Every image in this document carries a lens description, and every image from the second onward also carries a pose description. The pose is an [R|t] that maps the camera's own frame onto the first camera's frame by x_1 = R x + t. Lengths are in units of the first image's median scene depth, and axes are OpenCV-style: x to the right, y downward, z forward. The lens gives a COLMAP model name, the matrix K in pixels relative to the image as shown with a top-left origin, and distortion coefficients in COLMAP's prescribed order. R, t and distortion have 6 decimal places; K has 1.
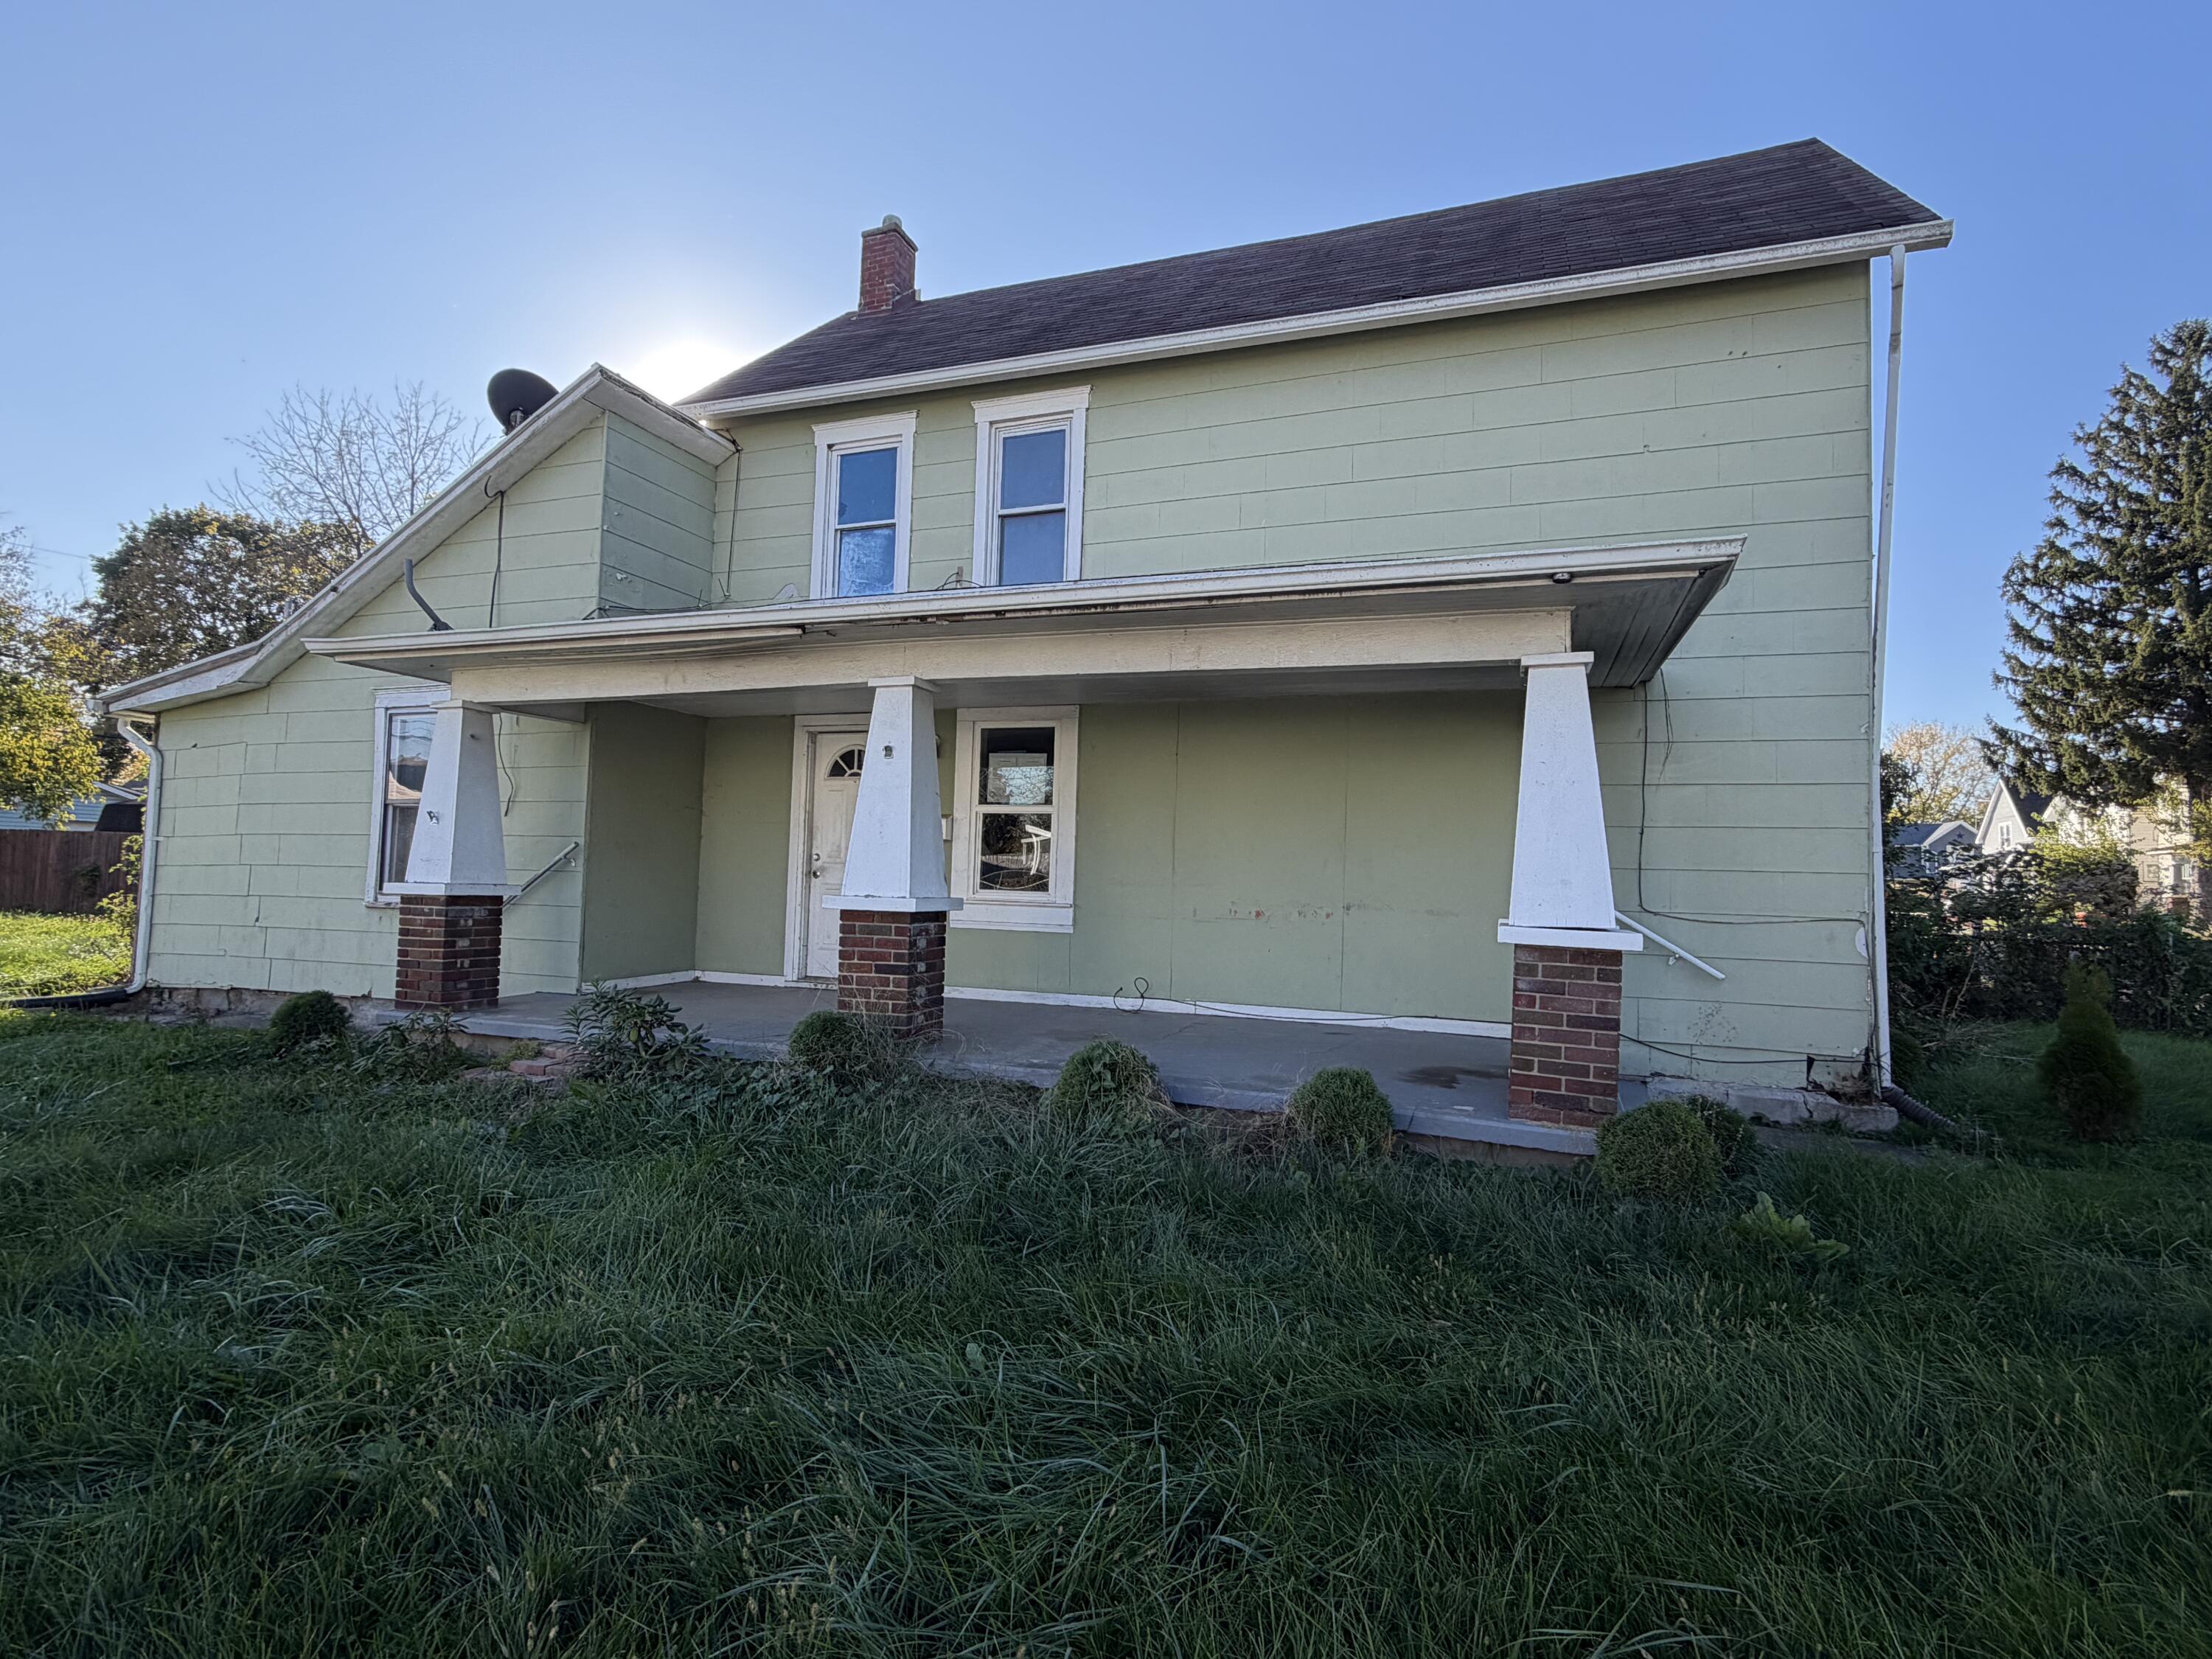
lens RADIAL K [[1065.7, 0, 1106.0], [0, 1065.7, 829.5], [0, 0, 1]] dist [0.000840, 0.000068]
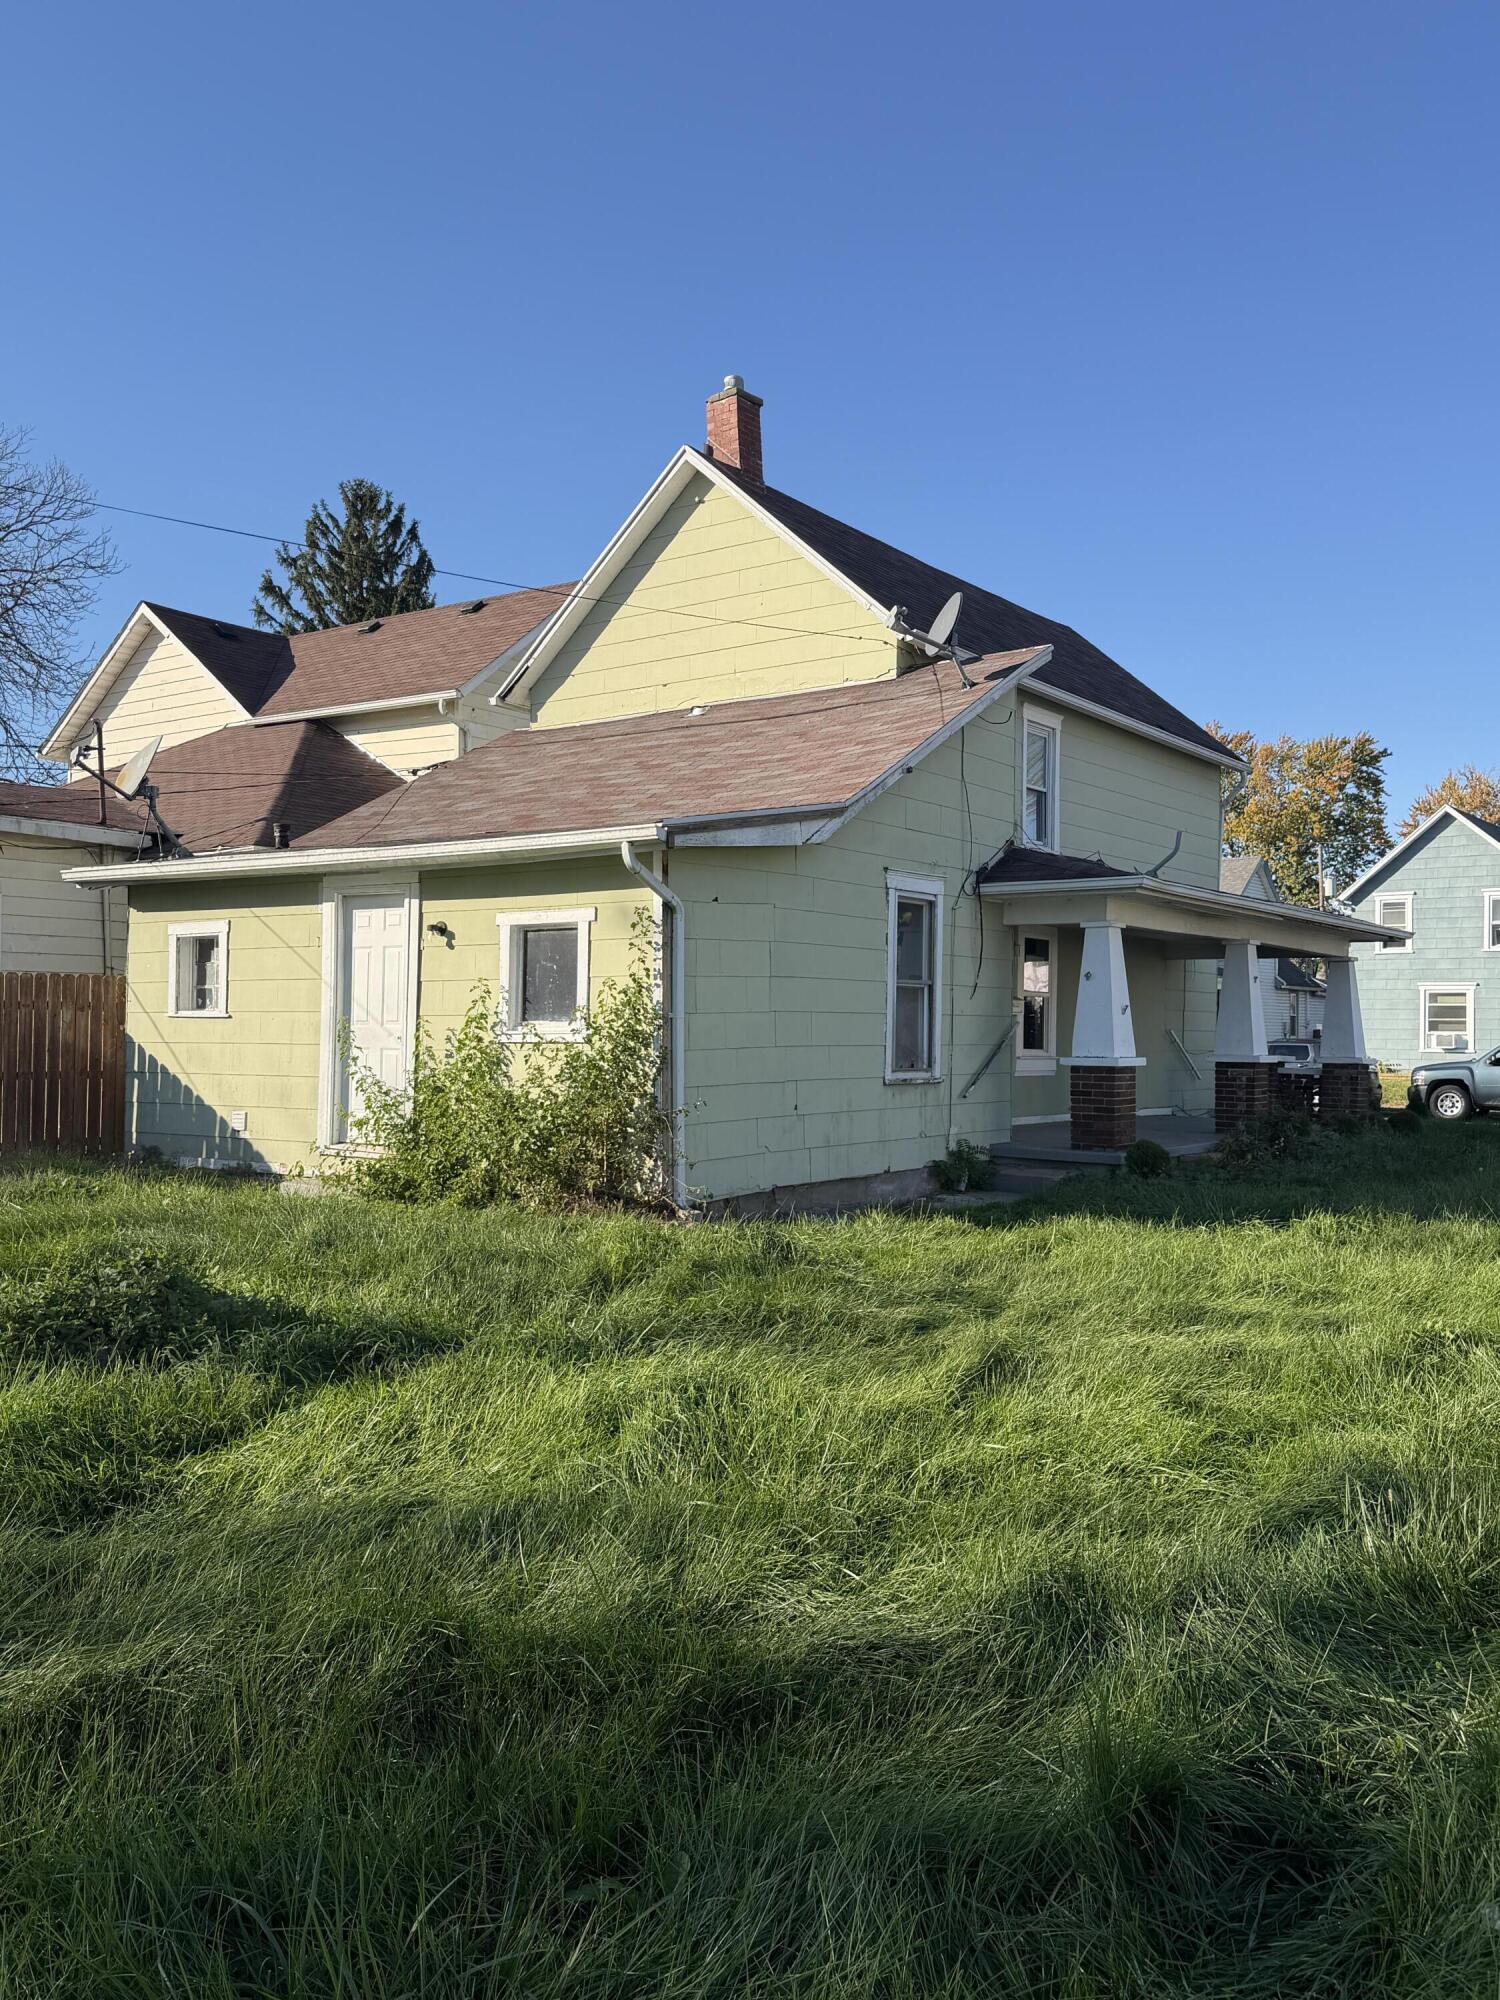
lens RADIAL K [[1646.6, 0, 750.0], [0, 1646.6, 1000.0], [0, 0, 1]] dist [0.202328, -0.415381]
pose [[0.256787, -0.003300, 0.966462, -2.208417], [-0.050437, 0.998586, 0.016811, -0.026036], [-0.965151, -0.053062, 0.256257, 0.721054]]
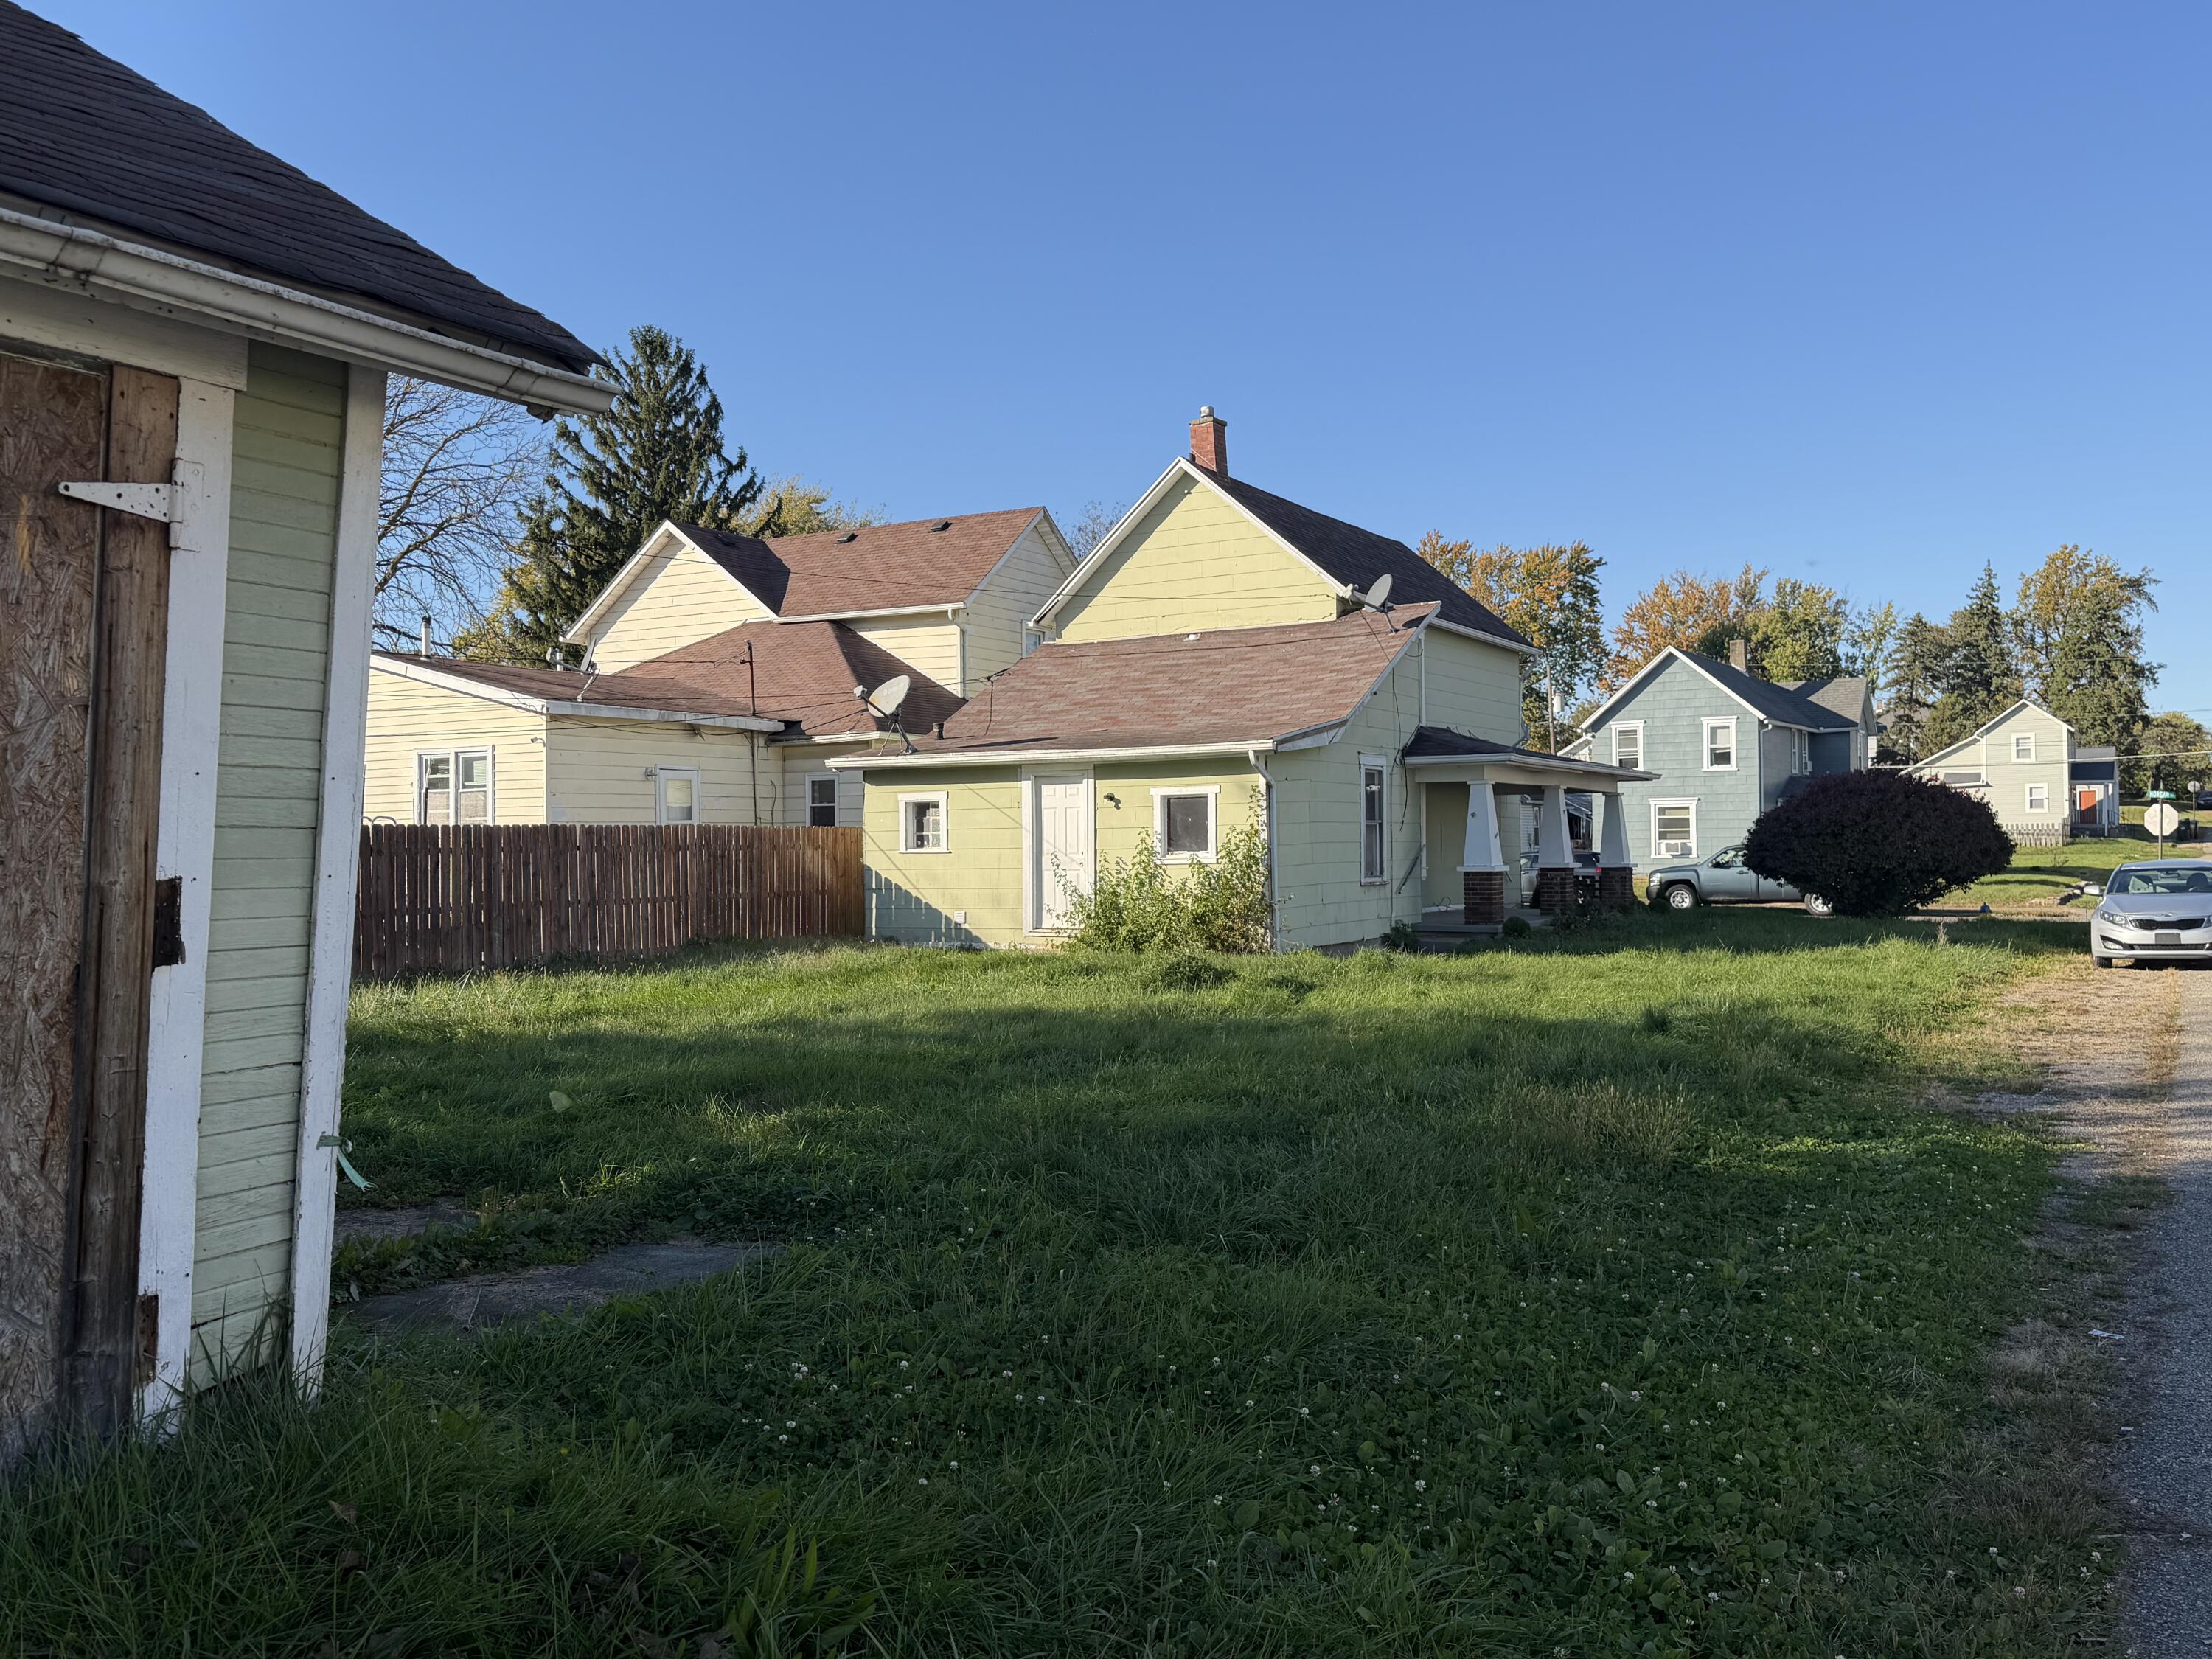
lens RADIAL K [[1821.2, 0, 1106.0], [0, 1821.2, 829.5], [0, 0, 1]] dist [0.202328, -0.415381]
pose [[0.156424, -0.015409, 0.987570, -3.314666], [-0.032288, 0.999264, 0.020706, -0.053375], [-0.987162, -0.035126, 0.155811, 0.914007]]
